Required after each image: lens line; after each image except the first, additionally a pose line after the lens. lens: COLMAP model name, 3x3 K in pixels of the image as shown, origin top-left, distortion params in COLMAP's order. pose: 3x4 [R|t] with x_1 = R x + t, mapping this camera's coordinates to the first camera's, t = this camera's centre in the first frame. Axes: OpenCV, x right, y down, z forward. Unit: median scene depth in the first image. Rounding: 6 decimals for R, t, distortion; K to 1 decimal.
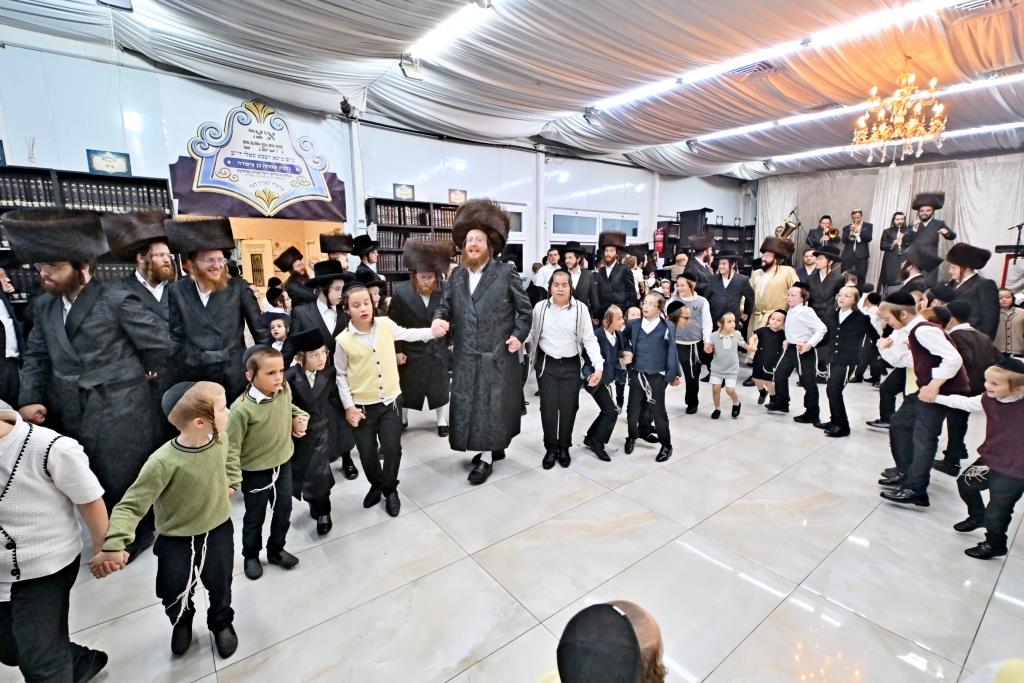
lens RADIAL K [[455.5, 0, 512.0], [0, 455.5, 341.5], [0, 0, 1]] dist [0.002408, -0.000459]
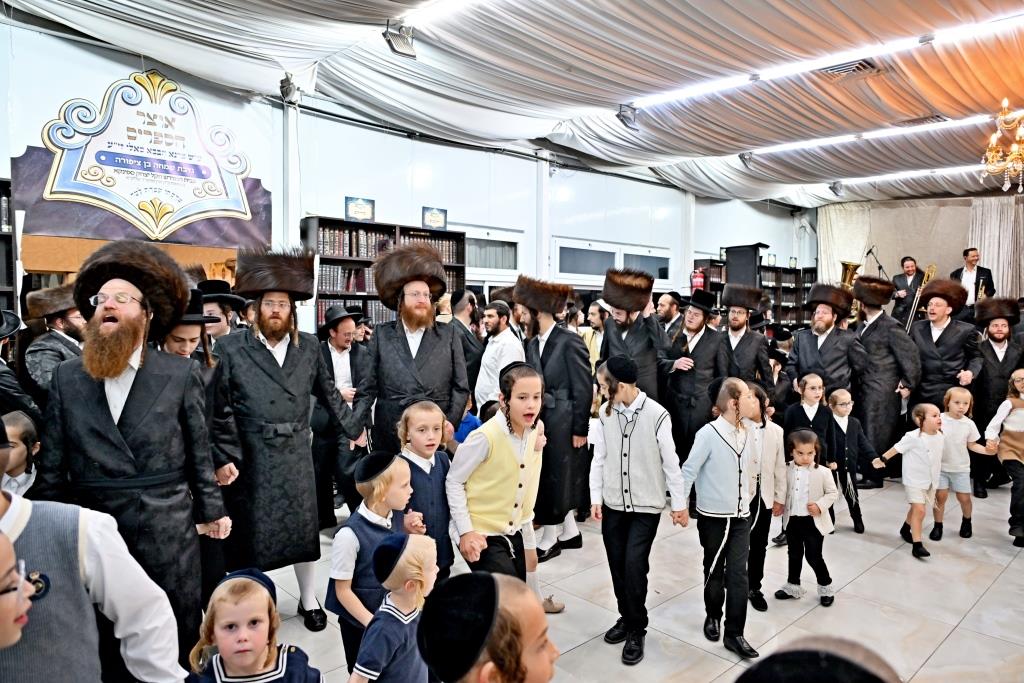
lens RADIAL K [[671.1, 0, 523.4], [0, 671.1, 339.8], [0, 0, 1]] dist [-0.006690, 0.003655]
pose [[0.993422, 0.008416, 0.114197, -0.111779], [0.006579, 0.991453, -0.130297, -0.005206], [-0.114318, 0.130192, 0.984876, 0.018273]]
